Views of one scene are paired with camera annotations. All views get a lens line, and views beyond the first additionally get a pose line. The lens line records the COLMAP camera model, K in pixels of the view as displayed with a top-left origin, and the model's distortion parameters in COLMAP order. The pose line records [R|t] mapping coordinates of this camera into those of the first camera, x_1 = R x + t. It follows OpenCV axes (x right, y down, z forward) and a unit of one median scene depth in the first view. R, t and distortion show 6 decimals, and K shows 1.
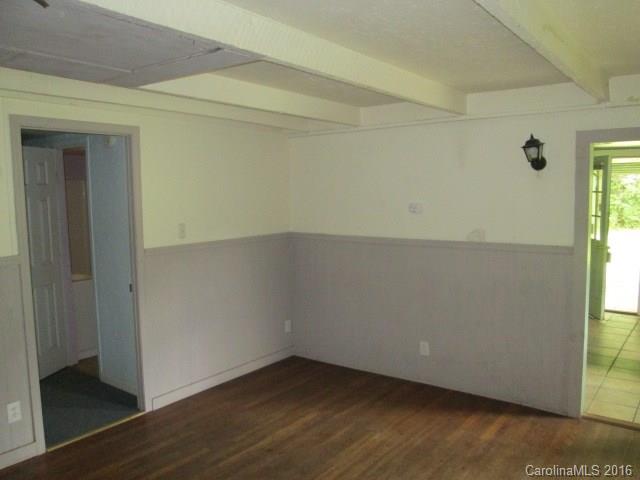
lens RADIAL K [[542.8, 0, 320.0], [0, 542.8, 240.0], [0, 0, 1]] dist [-0.067318, 0.065158]
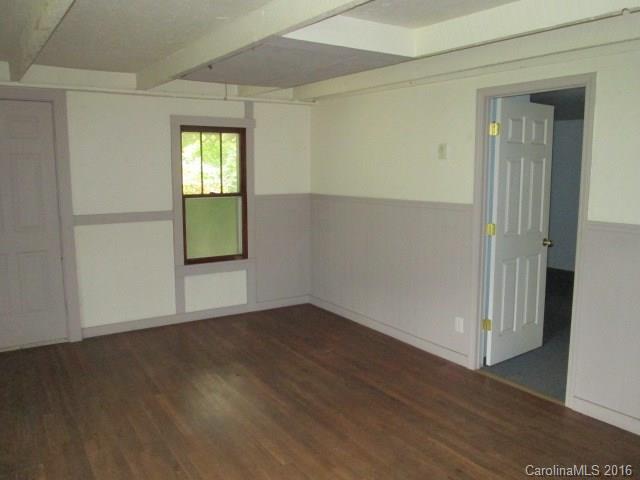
lens RADIAL K [[542.8, 0, 320.0], [0, 542.8, 240.0], [0, 0, 1]] dist [-0.067318, 0.065158]
pose [[-0.345384, 0.140966, -0.927814, 0.671912], [-0.079612, 0.980689, 0.178635, -0.078413], [0.935078, 0.135563, -0.327492, 1.007190]]
